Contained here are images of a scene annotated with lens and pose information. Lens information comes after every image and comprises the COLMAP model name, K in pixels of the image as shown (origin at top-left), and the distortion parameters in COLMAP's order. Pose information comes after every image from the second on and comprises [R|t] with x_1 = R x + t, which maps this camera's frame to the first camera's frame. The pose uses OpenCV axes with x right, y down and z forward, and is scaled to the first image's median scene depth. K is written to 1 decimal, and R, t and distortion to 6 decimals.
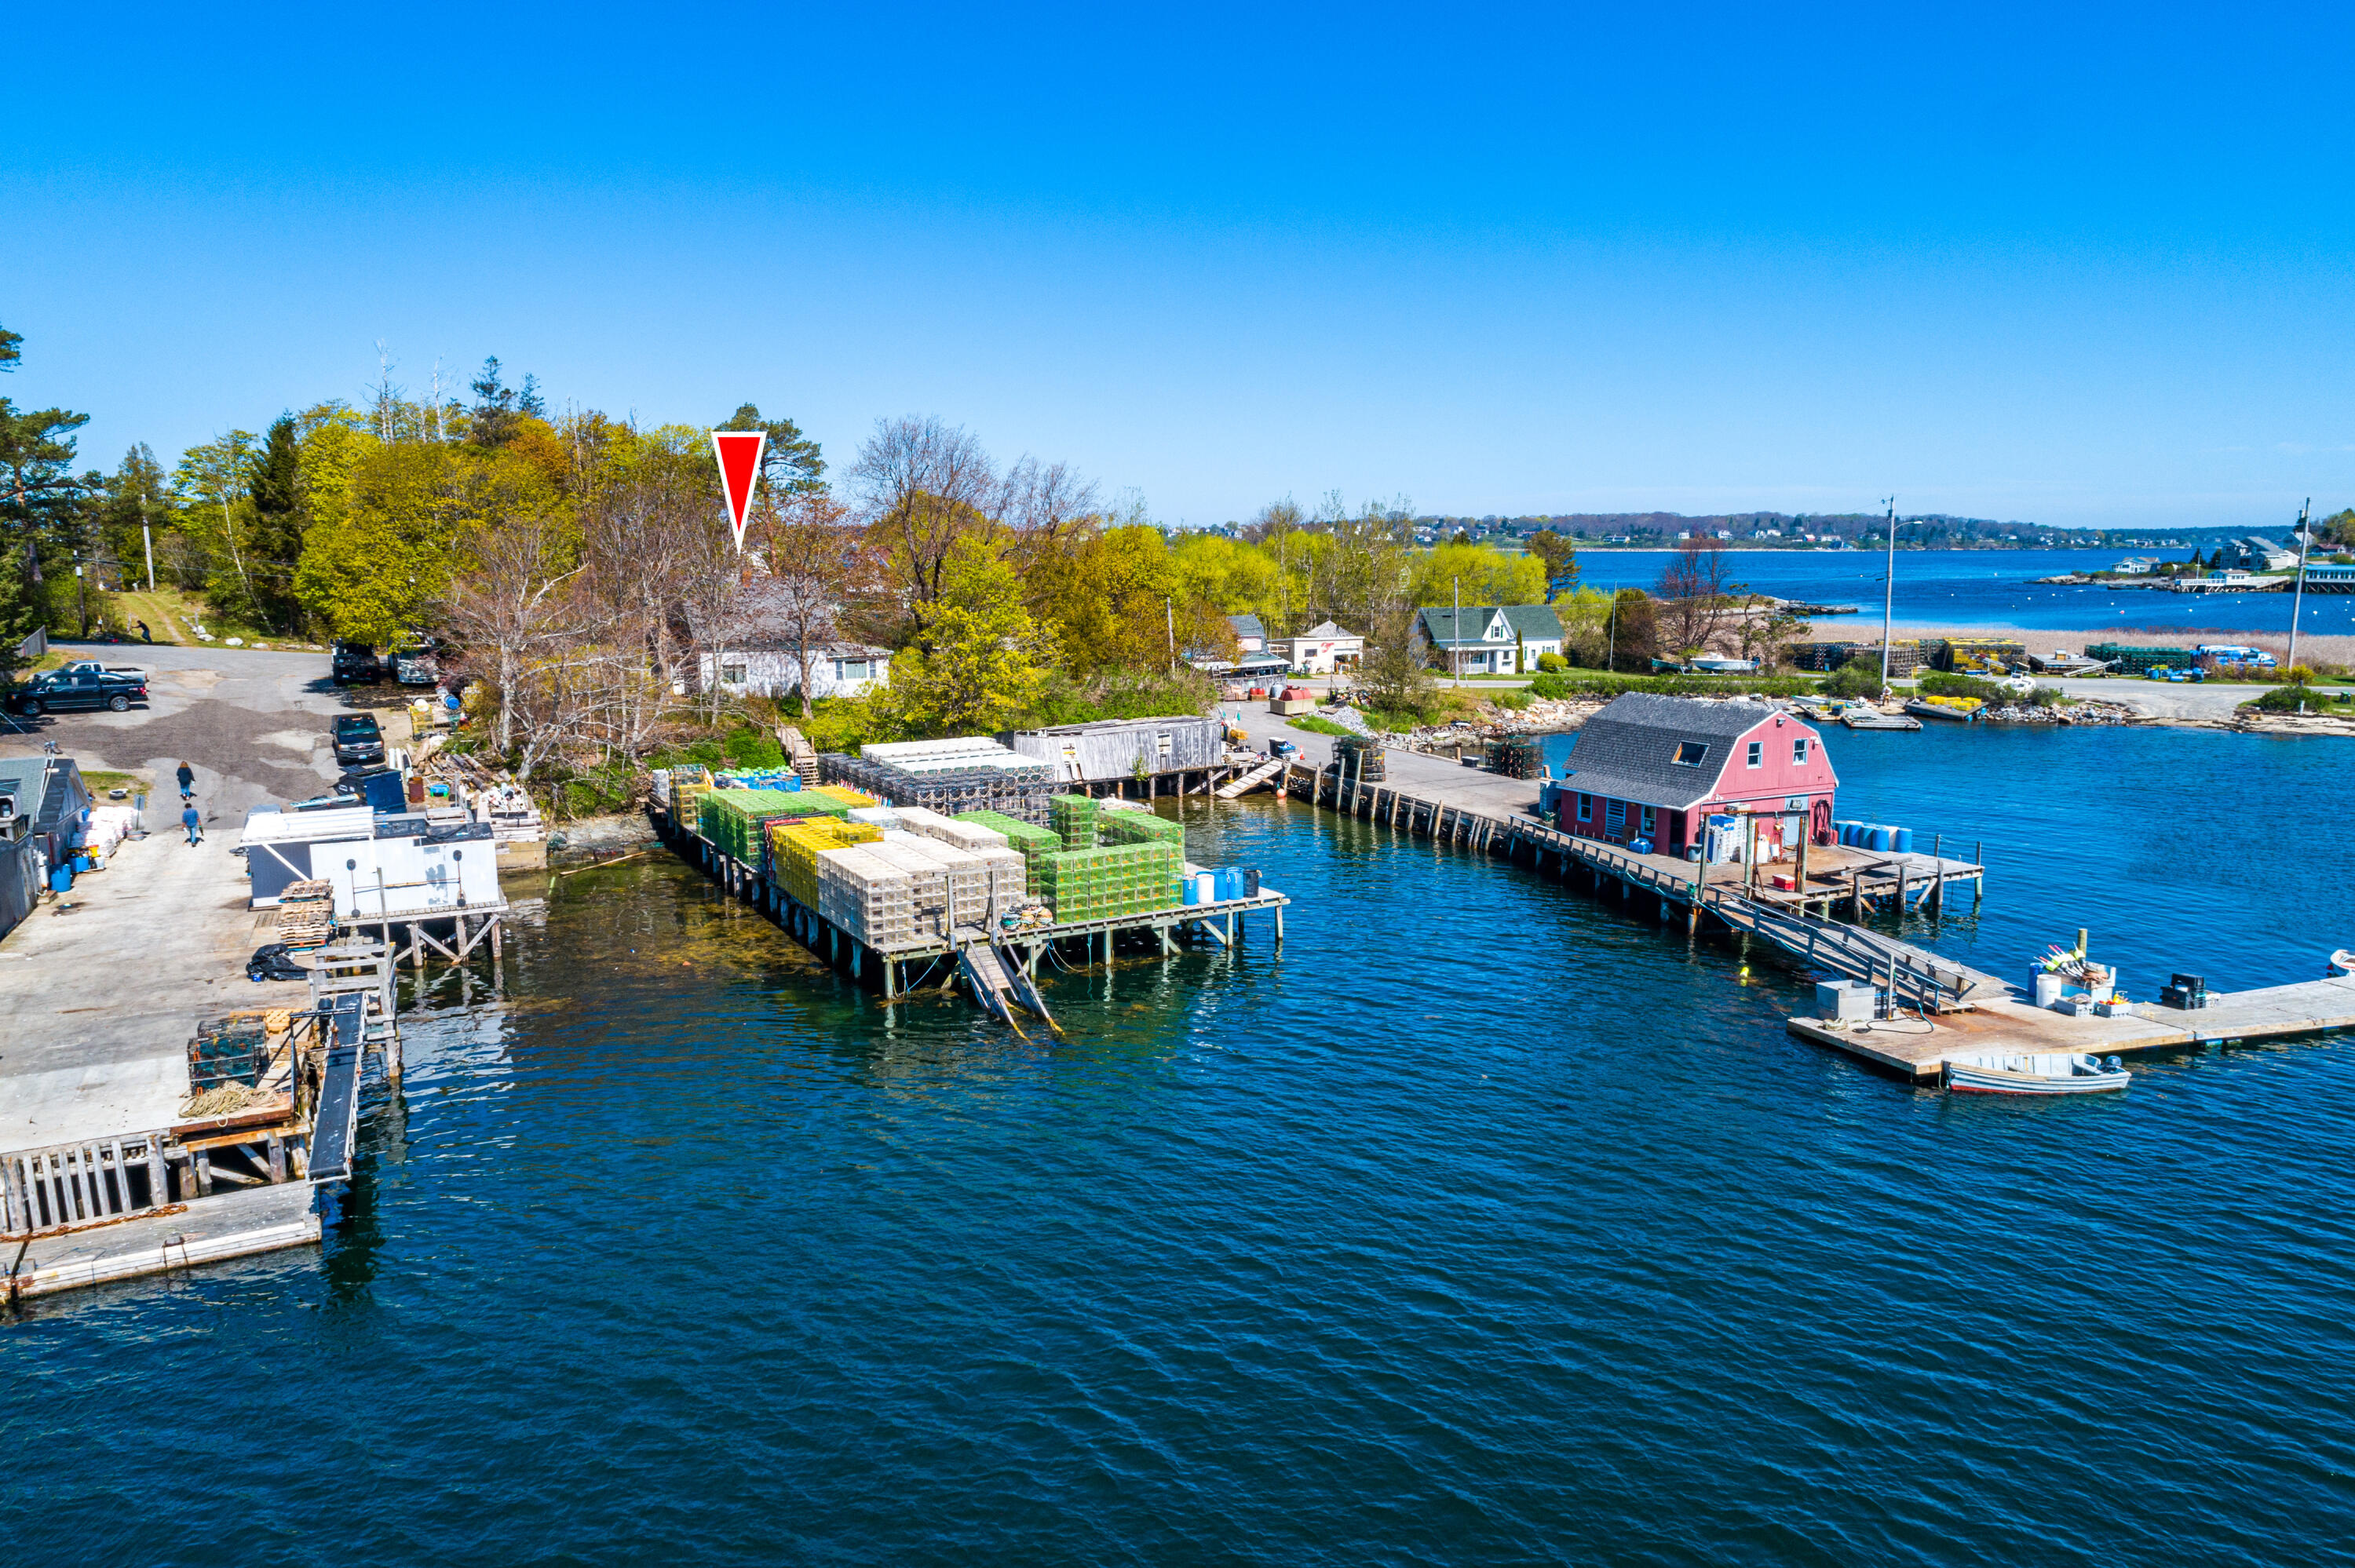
lens RADIAL K [[1585.6, 0, 1170.4], [0, 1585.6, 786.0], [0, 0, 1]] dist [-0.003283, 0.005752]
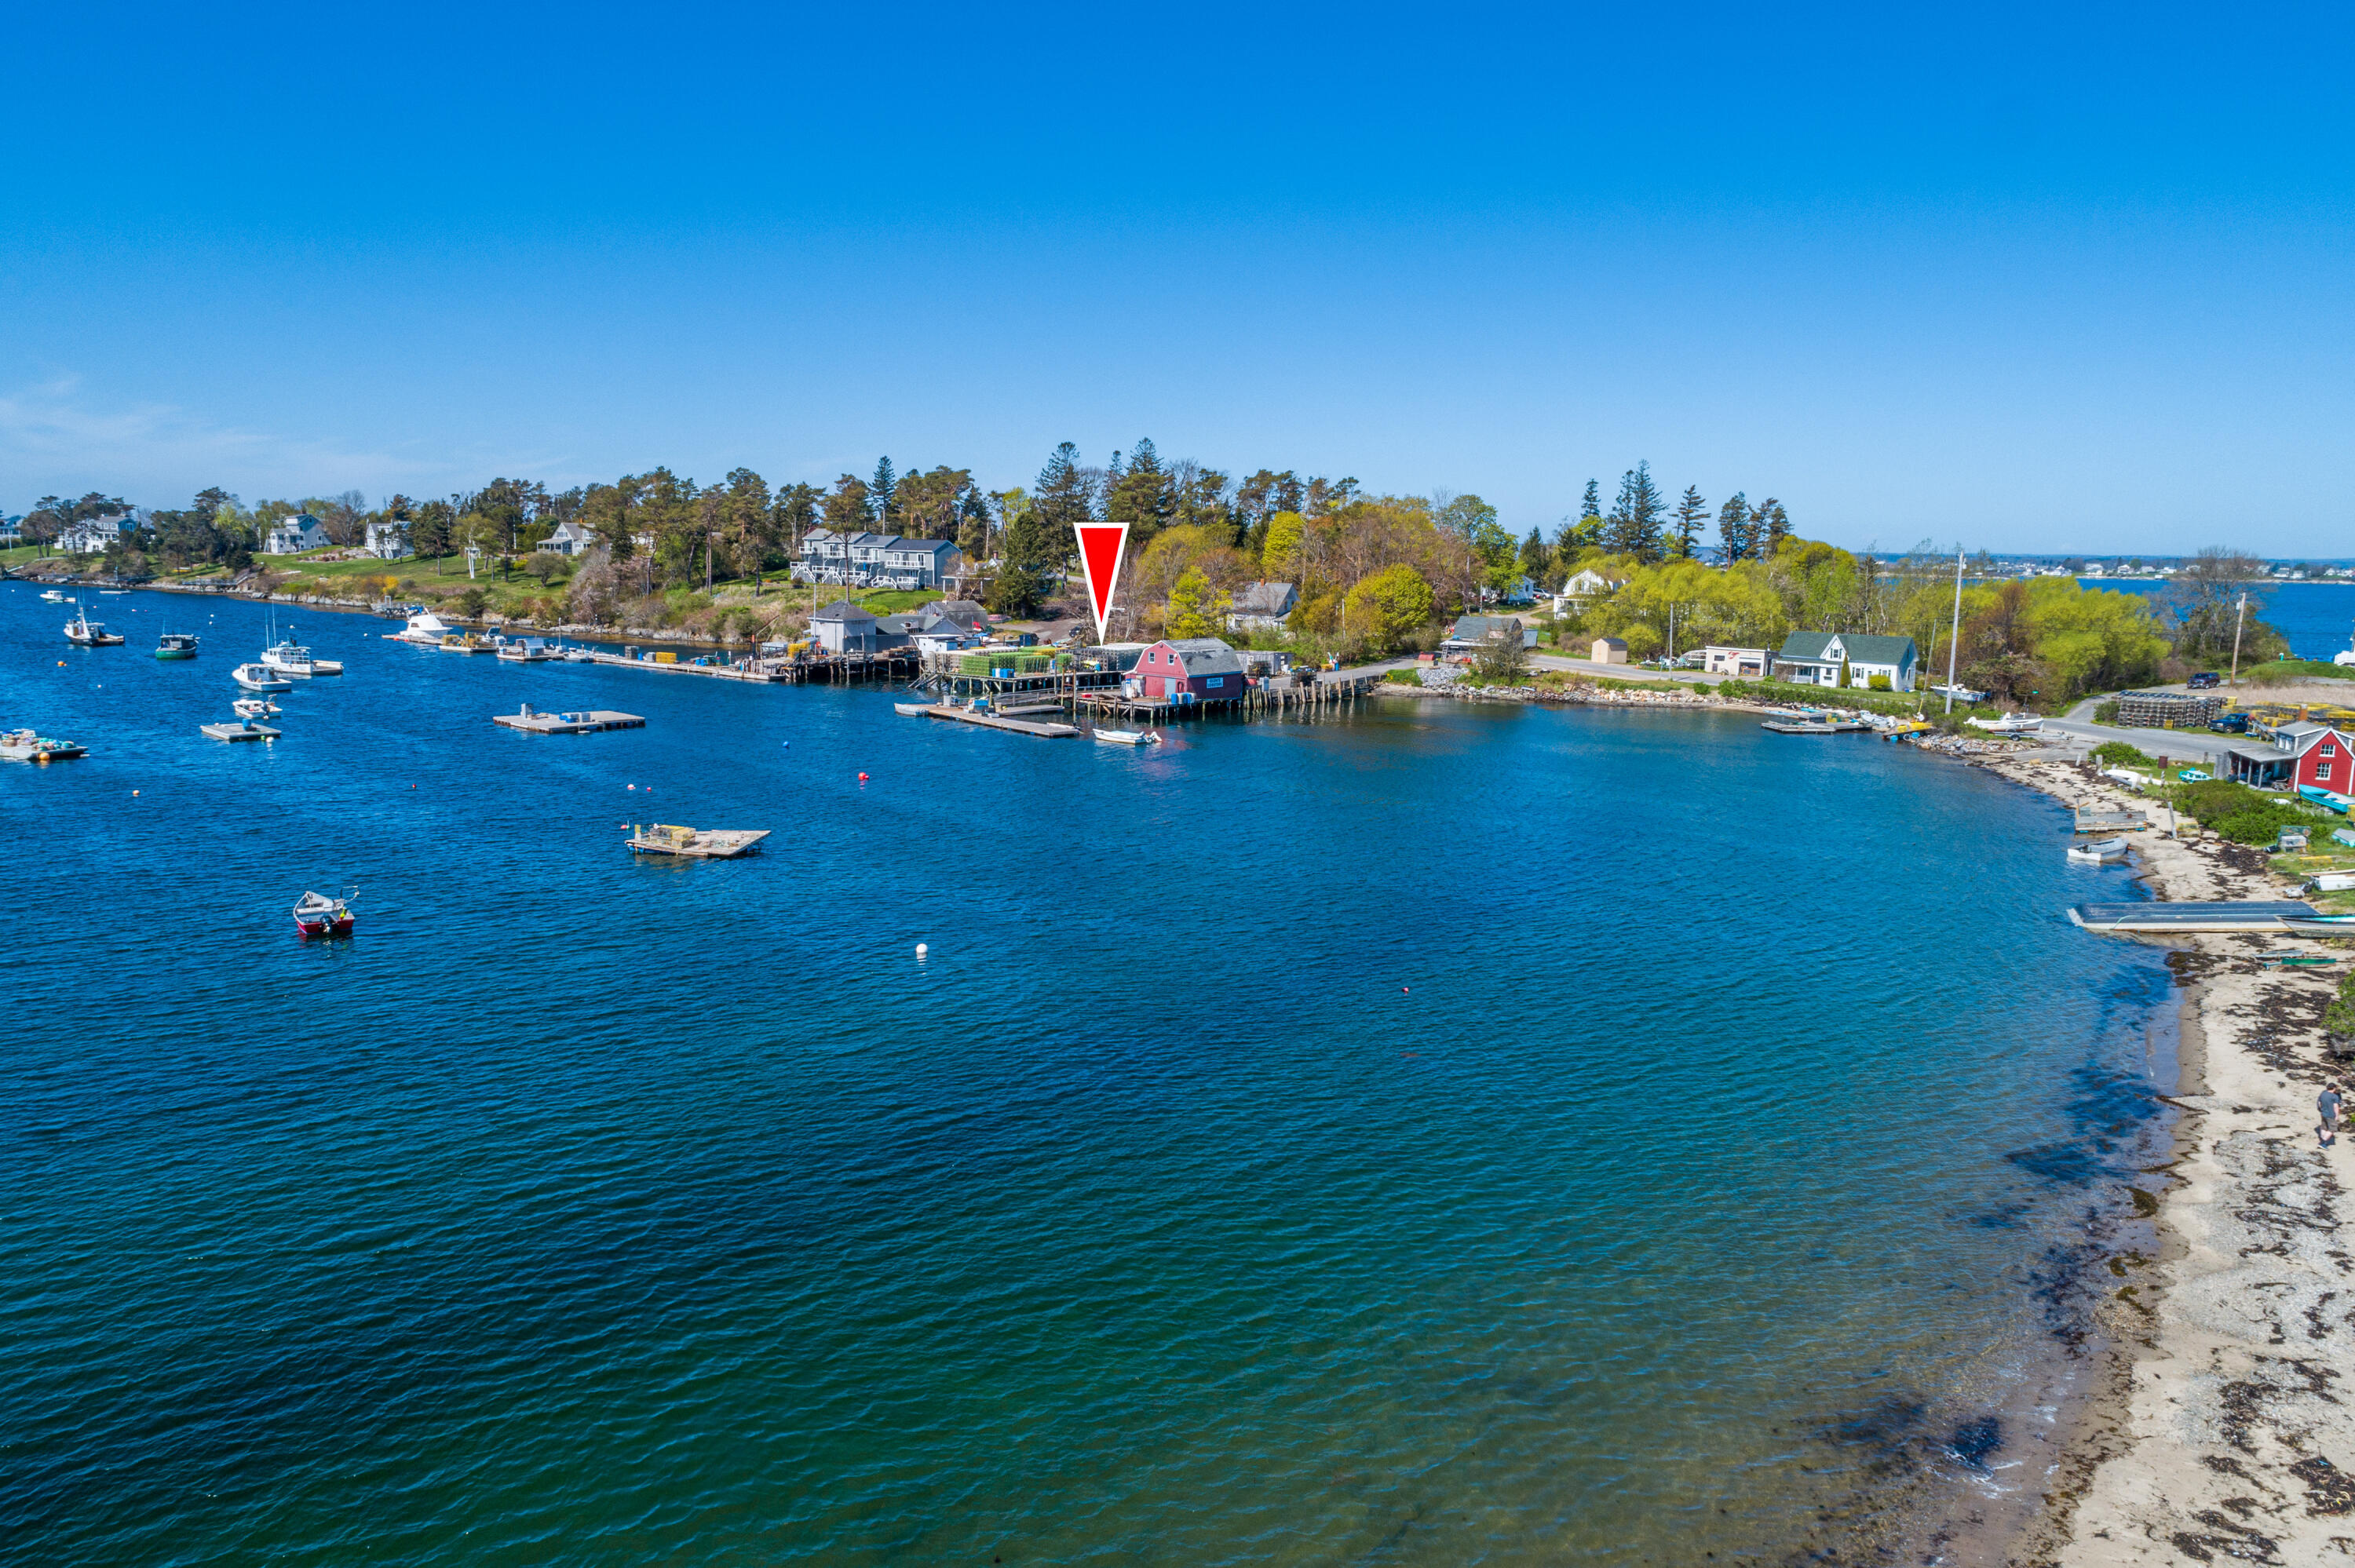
lens RADIAL K [[1572.0, 0, 1183.5], [0, 1572.0, 806.3], [0, 0, 1]] dist [-0.003176, 0.005829]
pose [[0.358404, 0.160470, -0.919672, 2.011051], [-0.162071, 0.980853, 0.107984, -0.048378], [0.919391, 0.110350, 0.377549, 0.104641]]
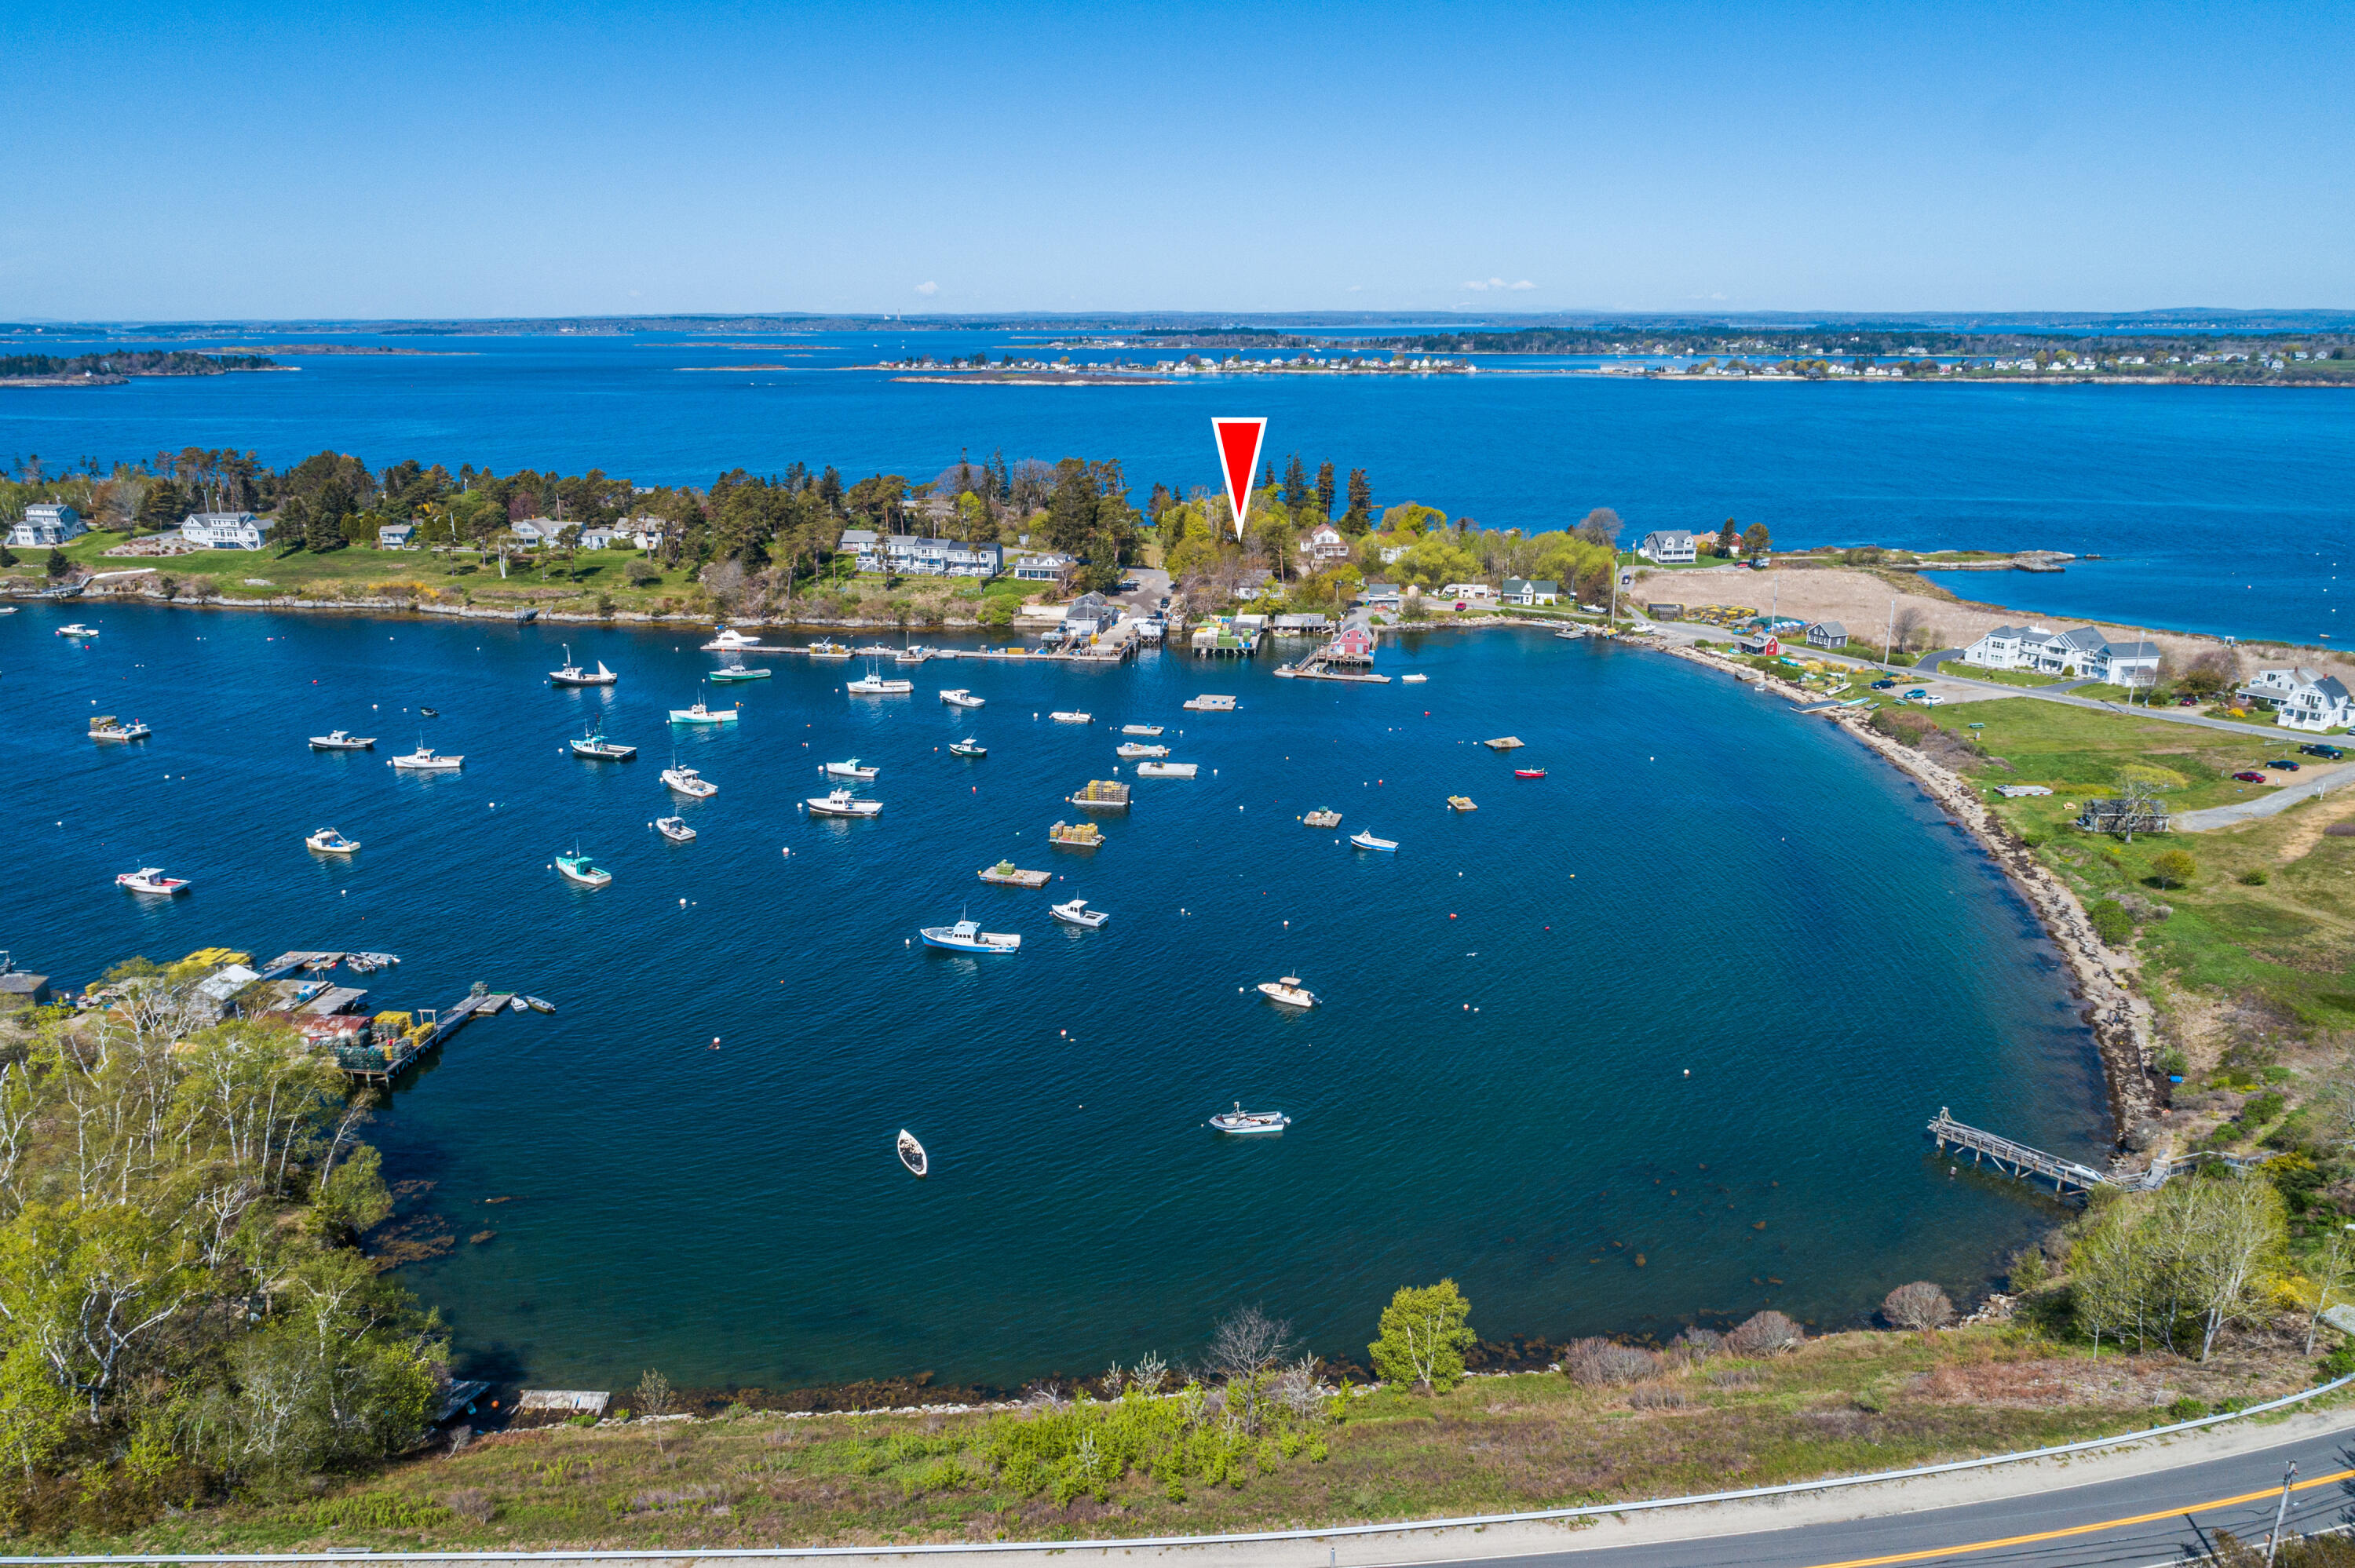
lens RADIAL K [[1610.6, 0, 1170.0], [0, 1610.6, 786.7], [0, 0, 1]] dist [-0.004941, 0.008599]
pose [[0.795230, 0.172394, -0.581282, 2.479308], [-0.092316, 0.981975, 0.164935, -0.285779], [0.599238, -0.077499, 0.796811, -3.018266]]
